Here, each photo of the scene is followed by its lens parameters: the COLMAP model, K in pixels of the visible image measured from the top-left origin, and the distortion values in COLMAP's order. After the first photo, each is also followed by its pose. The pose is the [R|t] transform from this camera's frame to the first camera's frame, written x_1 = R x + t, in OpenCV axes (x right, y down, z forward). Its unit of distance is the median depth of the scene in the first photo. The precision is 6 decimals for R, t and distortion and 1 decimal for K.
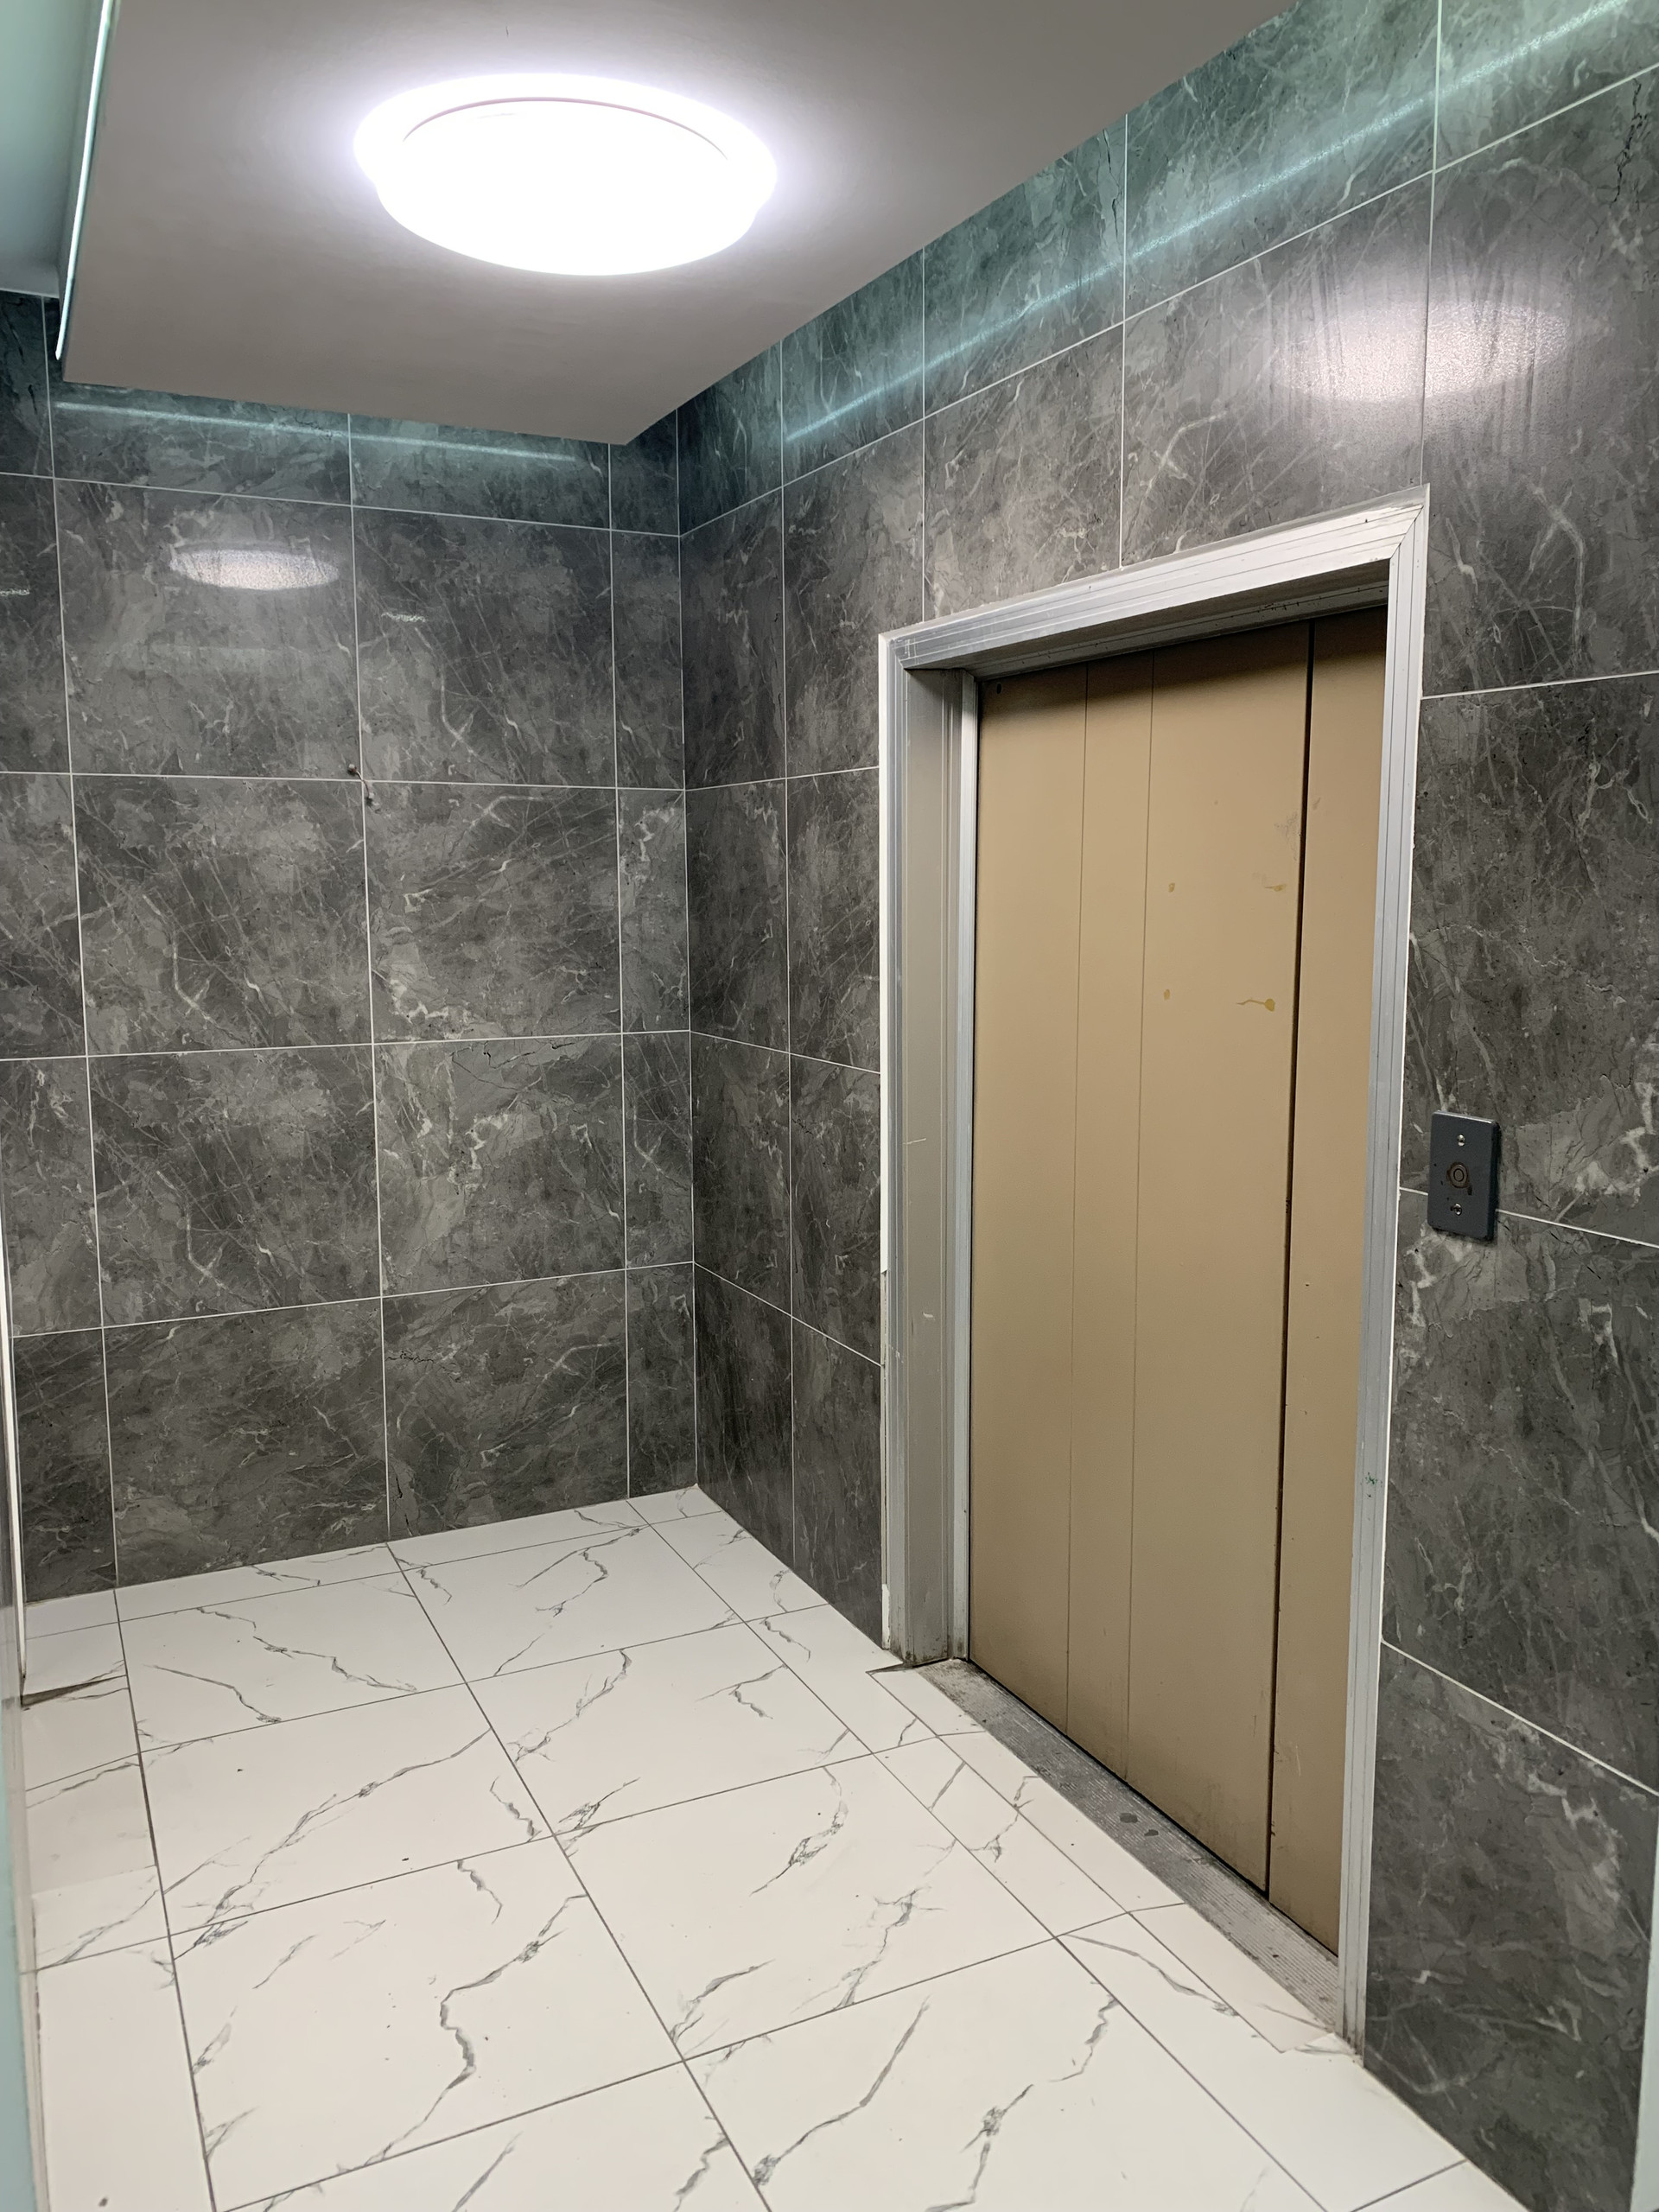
lens RADIAL K [[1695.5, 0, 829.5], [0, 1695.5, 1106.0], [0, 0, 1]] dist [0.058761, -0.072786]
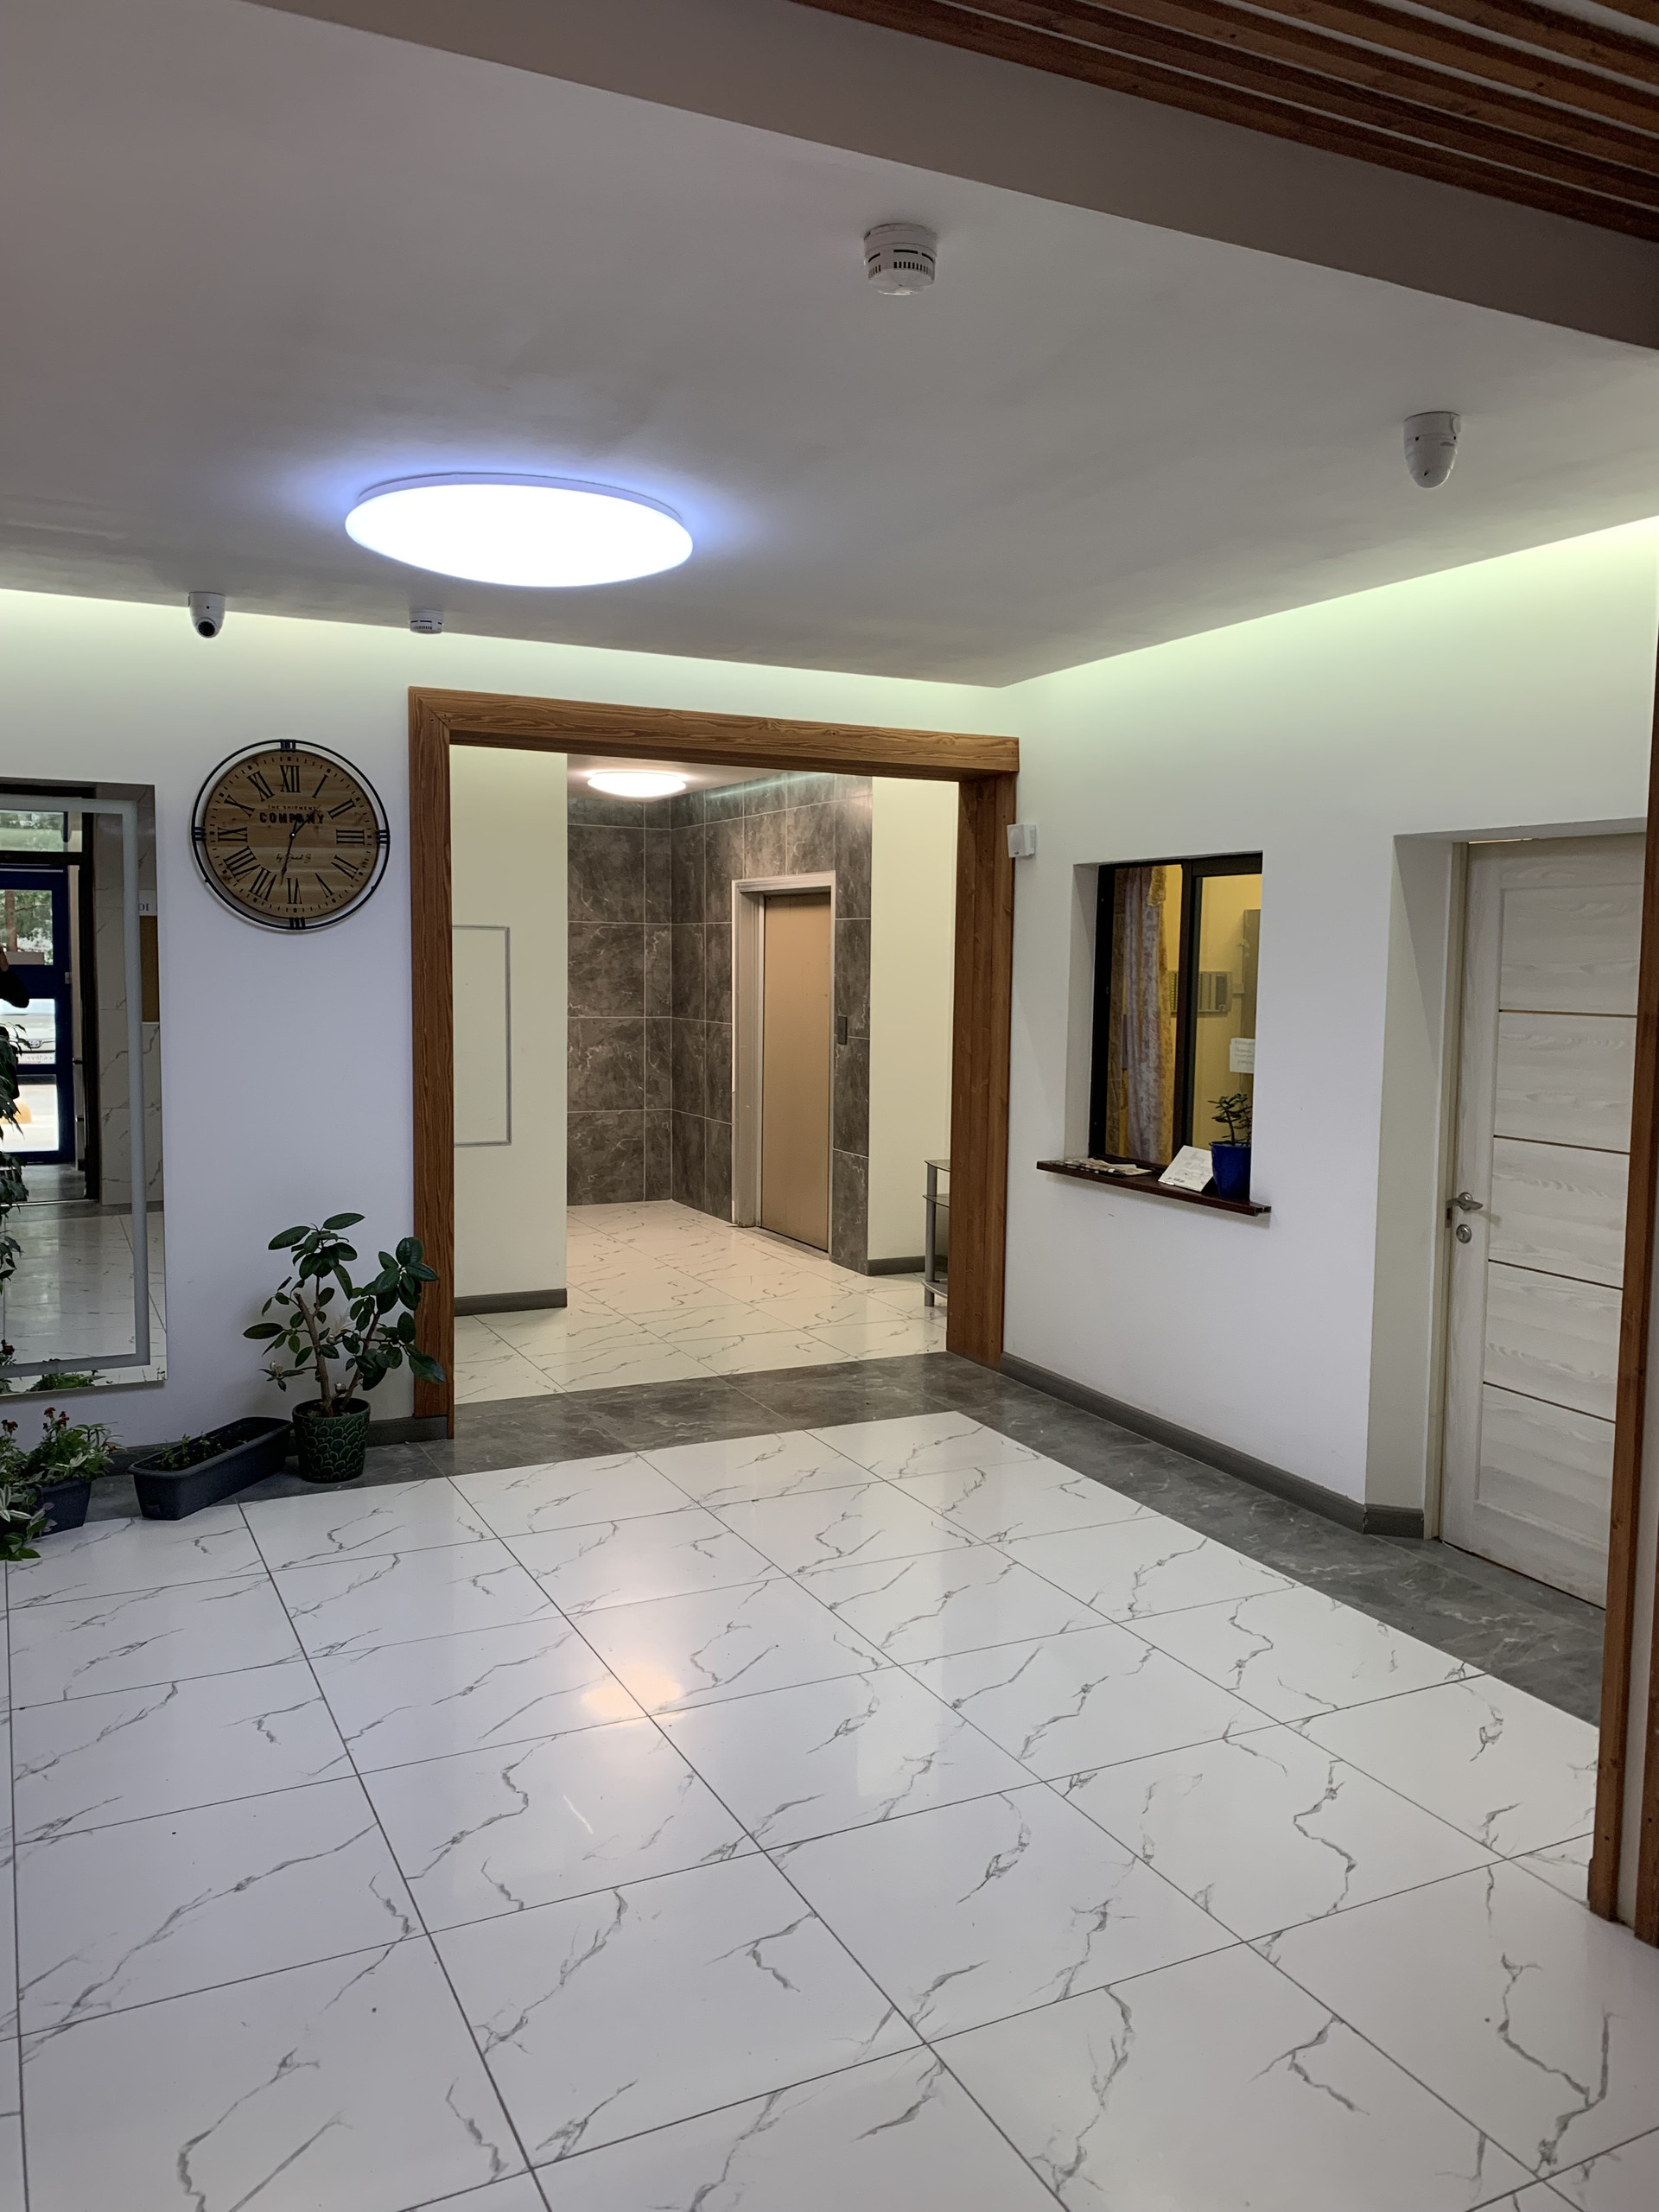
lens RADIAL K [[1695.5, 0, 829.5], [0, 1695.5, 1106.0], [0, 0, 1]] dist [0.058761, -0.072786]
pose [[0.999893, 0.013318, -0.006084, 0.183764], [-0.013581, 0.998872, -0.045500, 0.214746], [0.005471, 0.045578, 0.998946, -1.640296]]
